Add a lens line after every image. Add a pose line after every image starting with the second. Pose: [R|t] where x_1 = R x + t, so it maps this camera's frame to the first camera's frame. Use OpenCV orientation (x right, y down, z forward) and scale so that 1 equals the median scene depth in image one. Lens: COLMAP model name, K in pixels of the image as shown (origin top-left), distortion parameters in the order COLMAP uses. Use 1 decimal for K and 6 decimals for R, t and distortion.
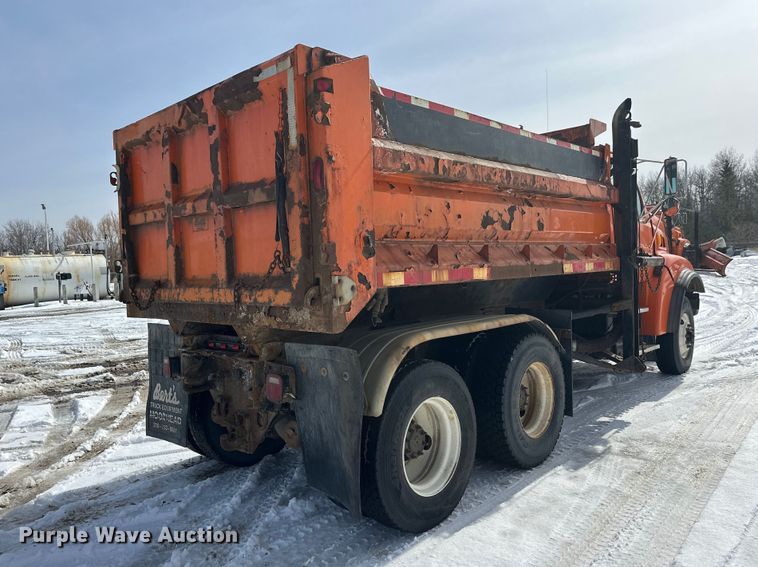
lens RADIAL K [[531.5, 0, 386.8], [0, 531.5, 281.7], [0, 0, 1]] dist [0.095529, -0.143765]
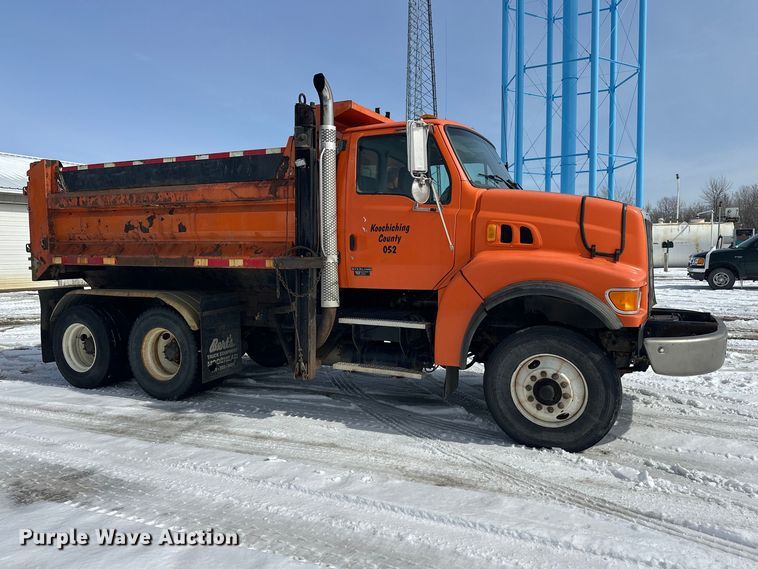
lens RADIAL K [[531.5, 0, 386.8], [0, 531.5, 282.7], [0, 0, 1]] dist [0.095529, -0.143765]
pose [[0.357054, 0.100759, -0.928633, 0.417619], [-0.038283, 0.994908, 0.093230, -0.028059], [0.933299, 0.002263, 0.359094, 0.246207]]
